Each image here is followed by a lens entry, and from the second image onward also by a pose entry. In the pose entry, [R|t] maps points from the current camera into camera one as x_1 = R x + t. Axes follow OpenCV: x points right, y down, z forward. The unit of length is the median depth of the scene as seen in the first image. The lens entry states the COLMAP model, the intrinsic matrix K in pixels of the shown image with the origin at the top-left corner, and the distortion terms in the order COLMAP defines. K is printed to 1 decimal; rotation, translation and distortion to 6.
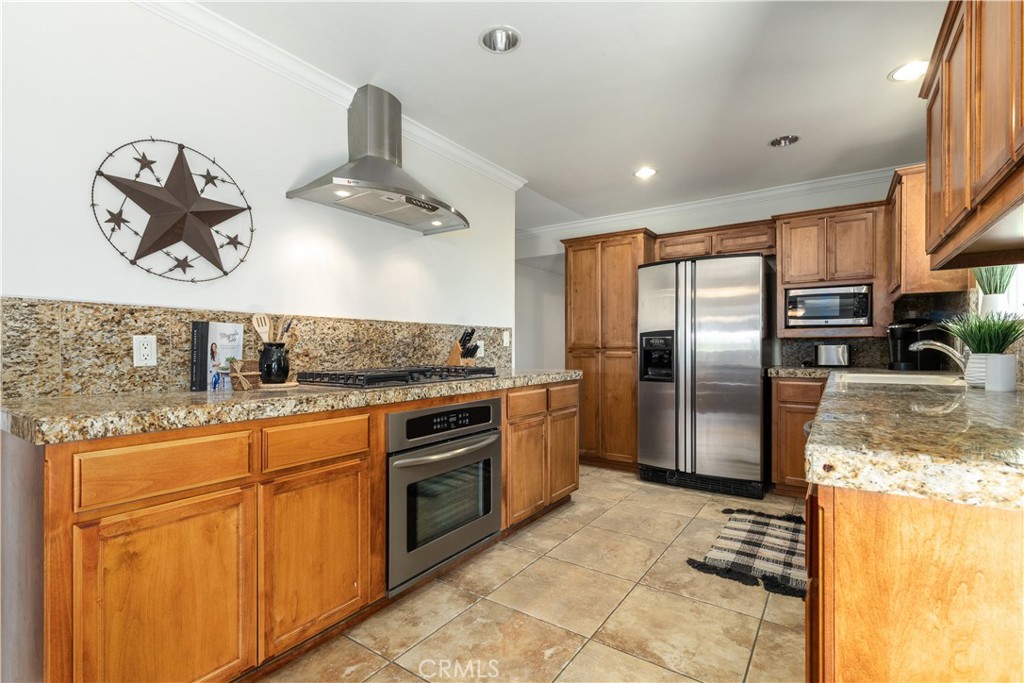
lens RADIAL K [[469.2, 0, 512.0], [0, 469.2, 341.5], [0, 0, 1]] dist [-0.000705, -0.000331]
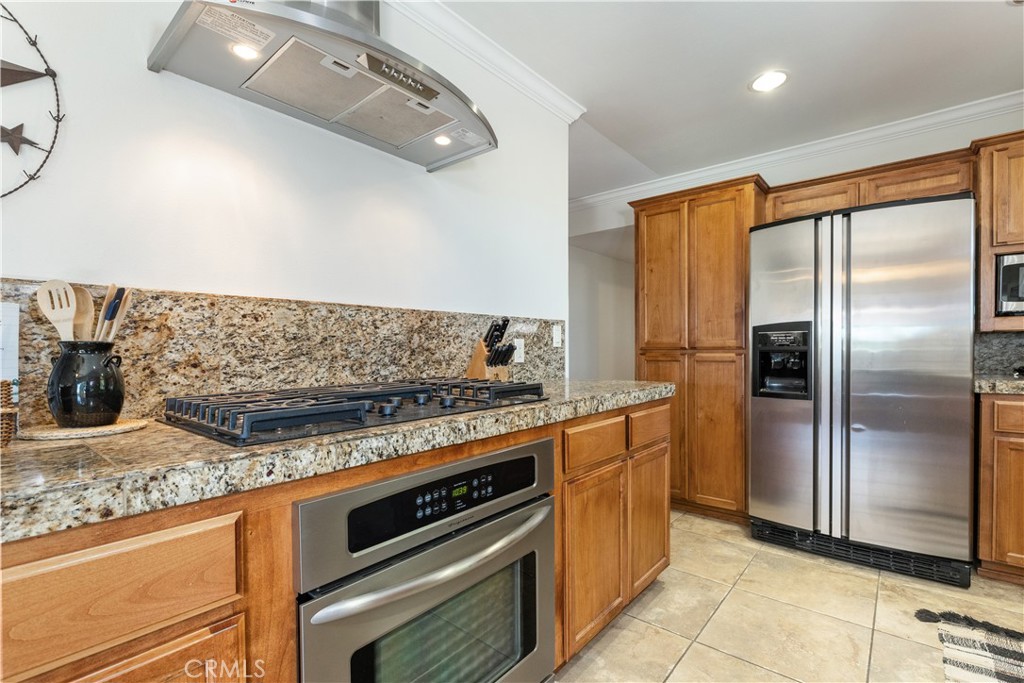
lens RADIAL K [[469.2, 0, 512.0], [0, 469.2, 341.5], [0, 0, 1]] dist [-0.000705, -0.000331]
pose [[0.995501, -0.006248, -0.094546, -0.016128], [0.006073, 0.999979, -0.002131, 0.004250], [0.094557, 0.001547, 0.995518, 0.378734]]
